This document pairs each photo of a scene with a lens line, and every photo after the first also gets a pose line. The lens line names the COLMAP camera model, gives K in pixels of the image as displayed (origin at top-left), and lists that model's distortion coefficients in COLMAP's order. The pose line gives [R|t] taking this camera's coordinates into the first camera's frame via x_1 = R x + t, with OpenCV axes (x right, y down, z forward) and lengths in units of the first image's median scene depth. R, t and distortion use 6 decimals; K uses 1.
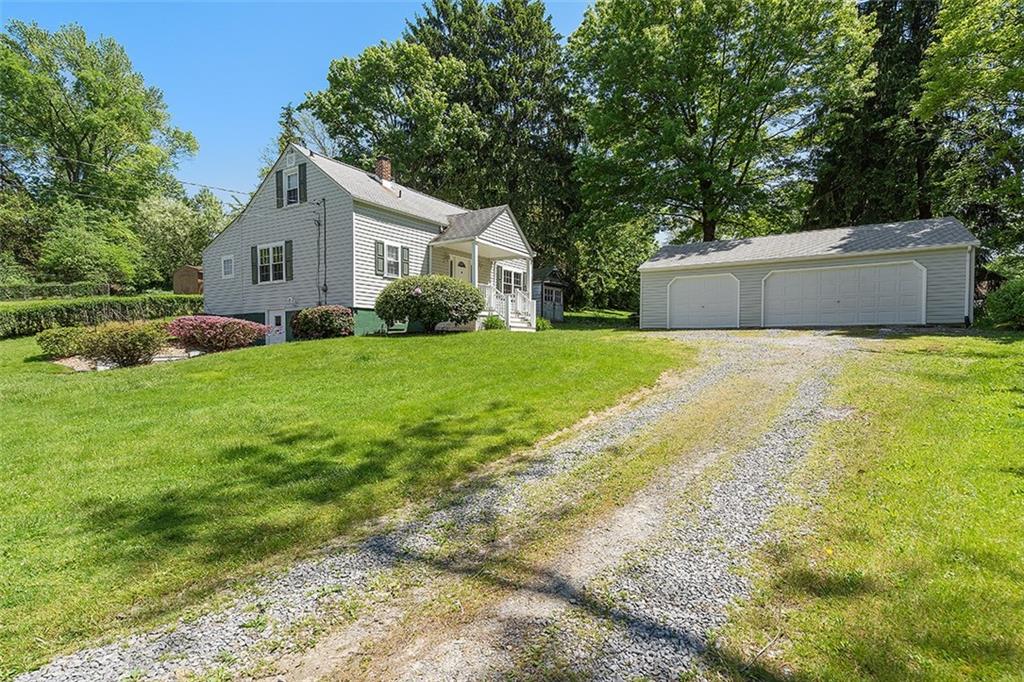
lens RADIAL K [[471.6, 0, 528.1], [0, 471.6, 355.0], [0, 0, 1]] dist [-0.003398, 0.000152]
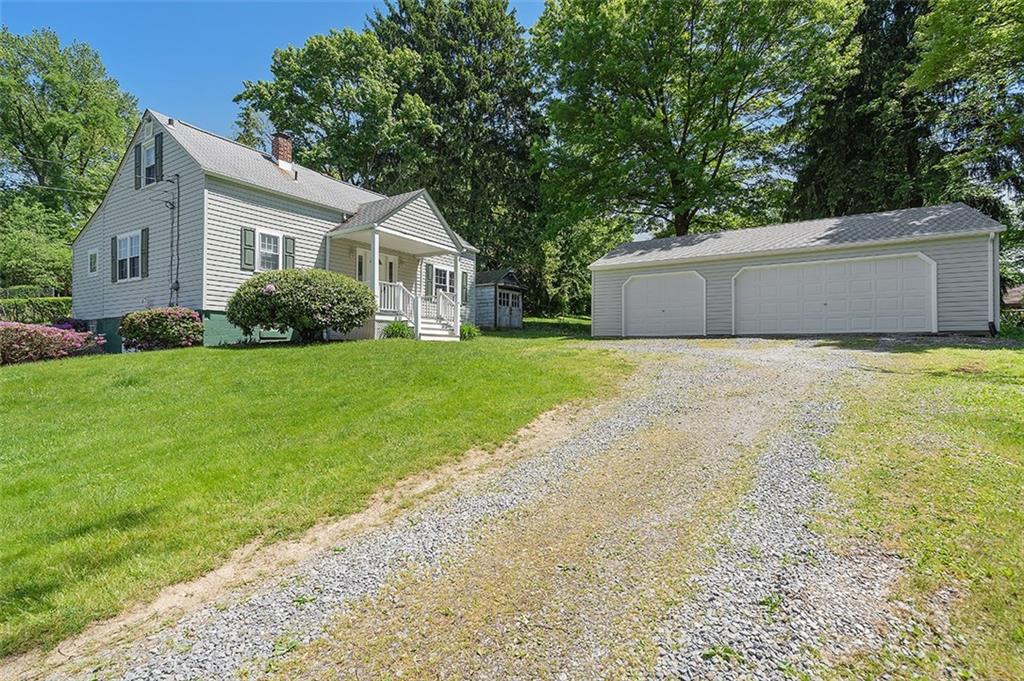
lens RADIAL K [[471.6, 0, 510.6], [0, 471.6, 341.0], [0, 0, 1]] dist [-0.003398, 0.000152]
pose [[0.999988, 0.001412, -0.004591, 0.089410], [-0.001610, 0.999063, -0.043254, -0.010555], [0.004526, 0.043261, 0.999054, 0.141589]]
